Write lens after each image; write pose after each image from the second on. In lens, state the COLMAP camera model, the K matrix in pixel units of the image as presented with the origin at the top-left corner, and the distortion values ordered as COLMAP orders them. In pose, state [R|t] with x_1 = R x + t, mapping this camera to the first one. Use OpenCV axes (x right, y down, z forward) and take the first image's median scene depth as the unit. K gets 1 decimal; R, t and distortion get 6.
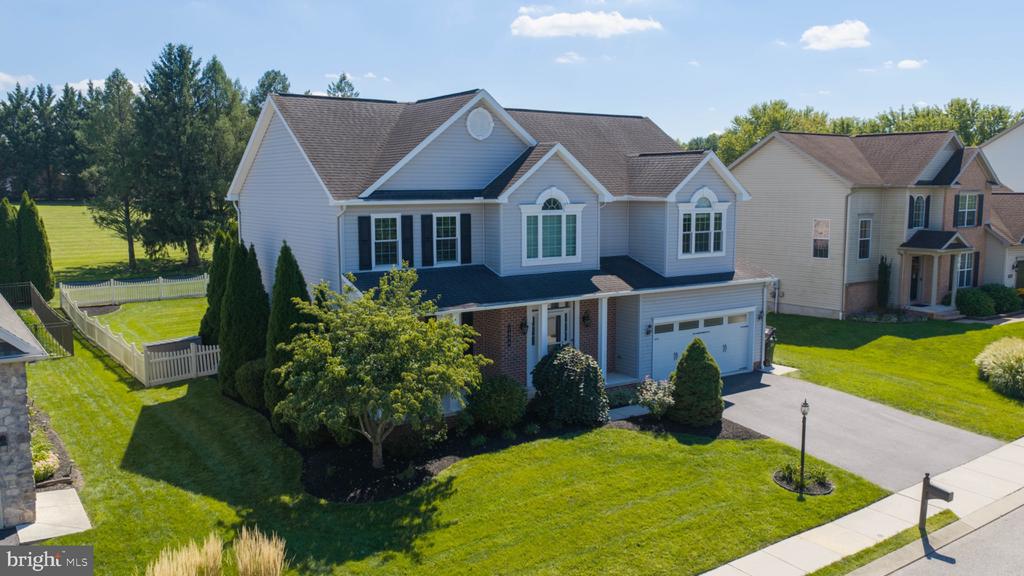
lens RADIAL K [[846.8, 0, 518.6], [0, 846.8, 293.9], [0, 0, 1]] dist [0.001736, -0.012154]
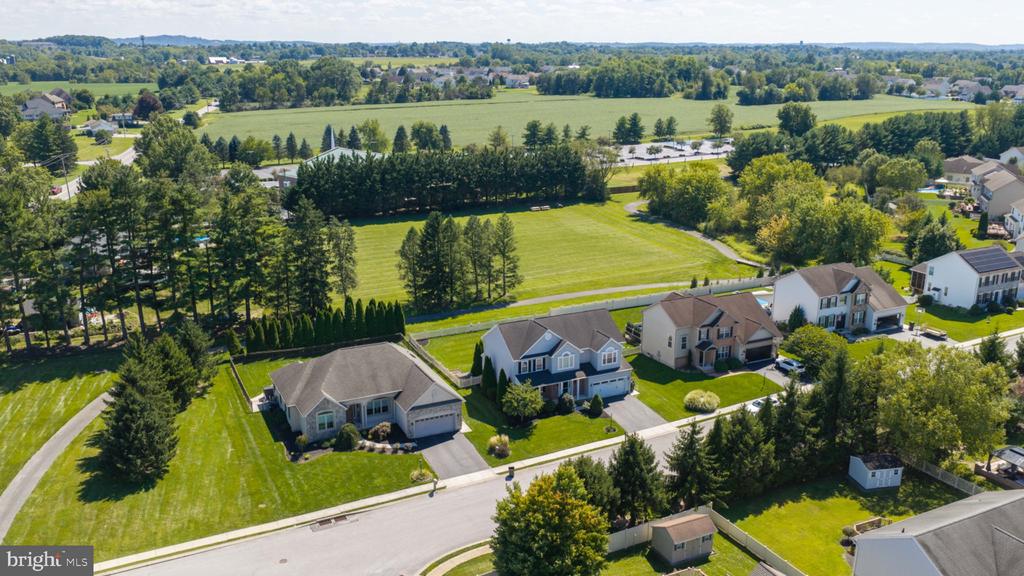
lens RADIAL K [[846.8, 0, 518.6], [0, 846.8, 293.9], [0, 0, 1]] dist [0.001736, -0.012154]
pose [[0.988483, 0.048967, -0.143190, 0.386750], [-0.026200, 0.987289, 0.156764, -1.039310], [0.149046, -0.151207, 0.977201, -2.970760]]
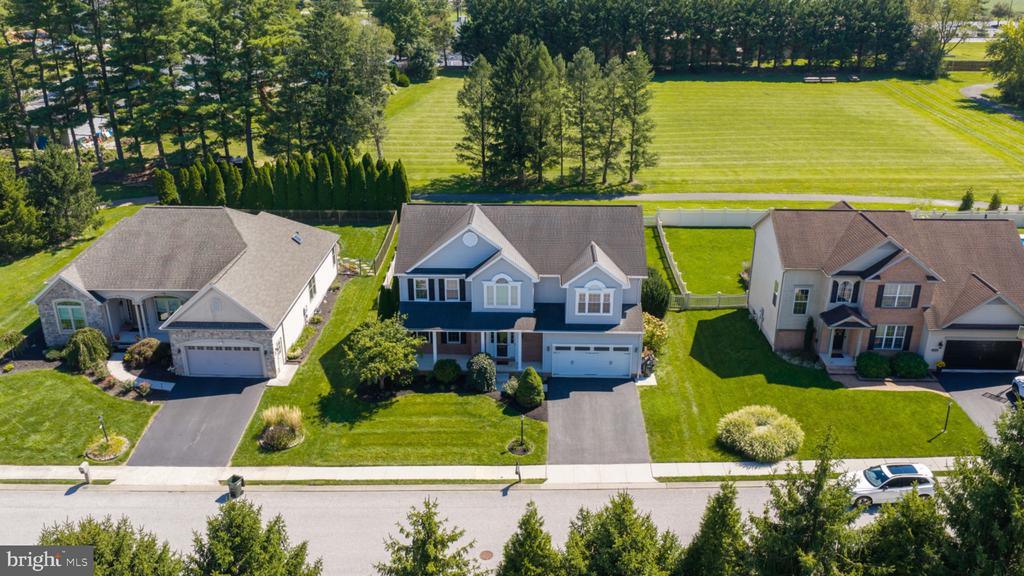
lens RADIAL K [[846.8, 0, 518.6], [0, 846.8, 293.9], [0, 0, 1]] dist [0.001736, -0.012154]
pose [[0.799498, 0.231752, -0.554161, 1.242893], [-0.075858, 0.954142, 0.289584, -0.689143], [0.595859, -0.189484, 0.780415, -0.586923]]
